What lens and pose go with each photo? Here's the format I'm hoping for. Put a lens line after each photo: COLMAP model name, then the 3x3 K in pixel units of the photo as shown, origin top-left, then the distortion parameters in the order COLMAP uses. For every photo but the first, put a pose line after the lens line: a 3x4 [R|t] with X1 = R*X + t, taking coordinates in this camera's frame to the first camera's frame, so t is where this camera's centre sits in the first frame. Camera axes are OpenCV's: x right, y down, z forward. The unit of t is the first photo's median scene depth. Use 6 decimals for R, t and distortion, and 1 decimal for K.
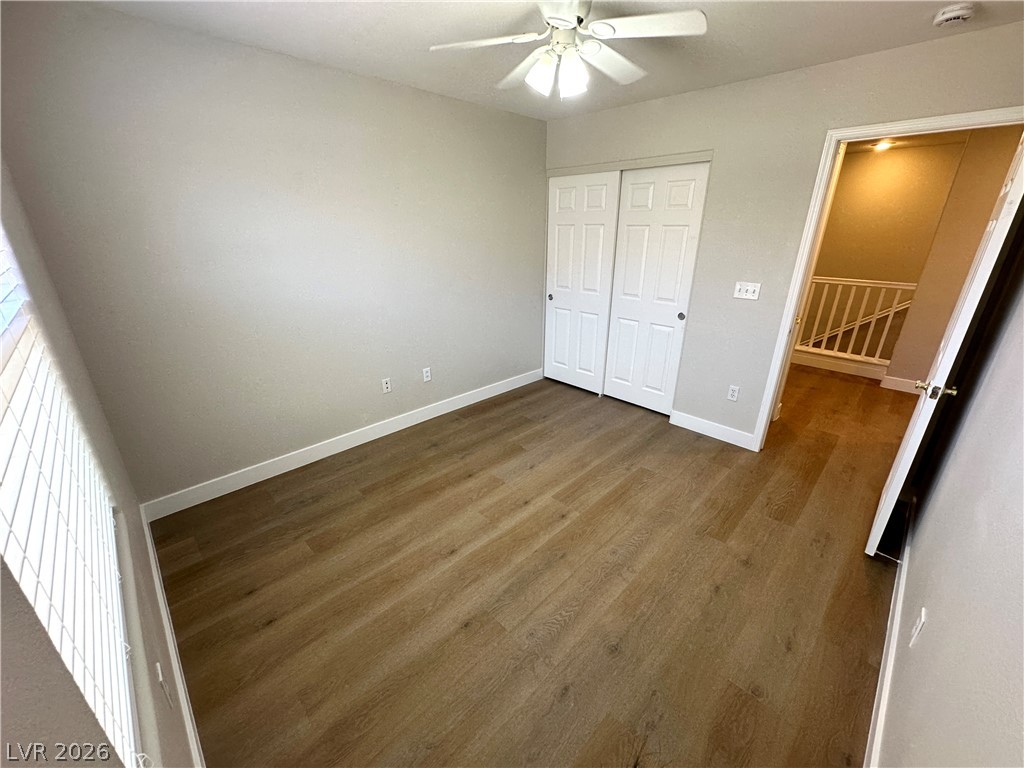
lens RADIAL K [[408.9, 0, 513.7], [0, 408.9, 383.8], [0, 0, 1]] dist [-0.002186, 0.000065]
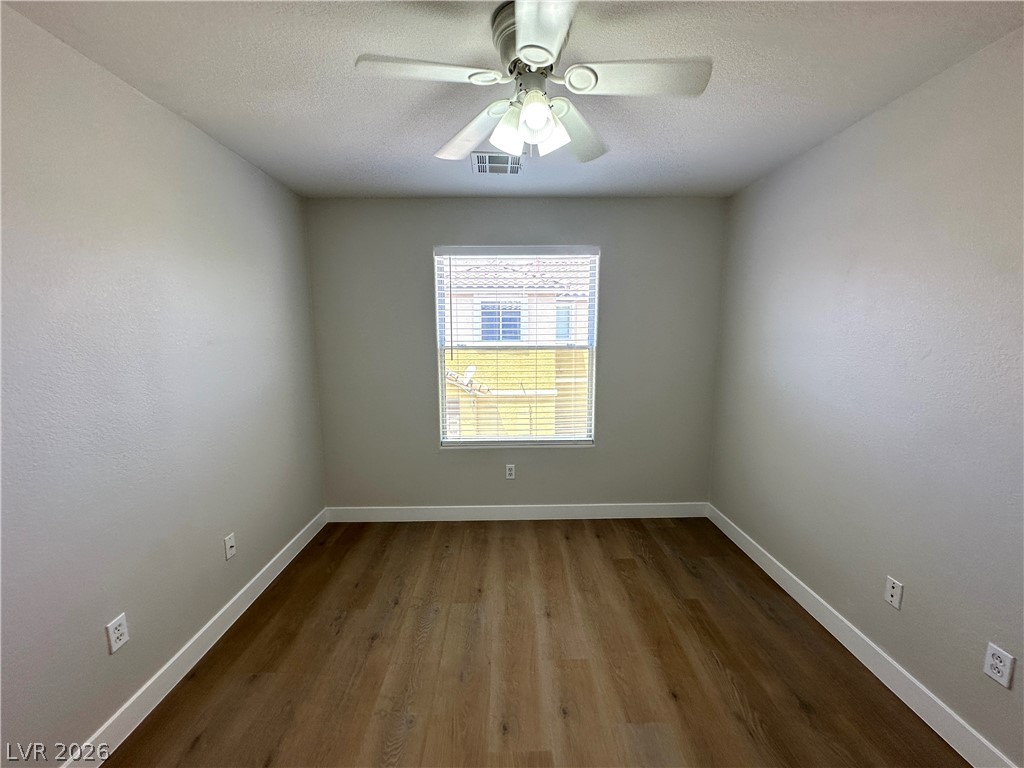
lens RADIAL K [[408.9, 0, 513.7], [0, 408.9, 383.8], [0, 0, 1]] dist [-0.002186, 0.000065]
pose [[-0.691303, 0.096759, -0.716057, 0.599182], [-0.261583, 0.890262, 0.372839, -0.472375], [0.673554, 0.445053, -0.590130, 1.312682]]
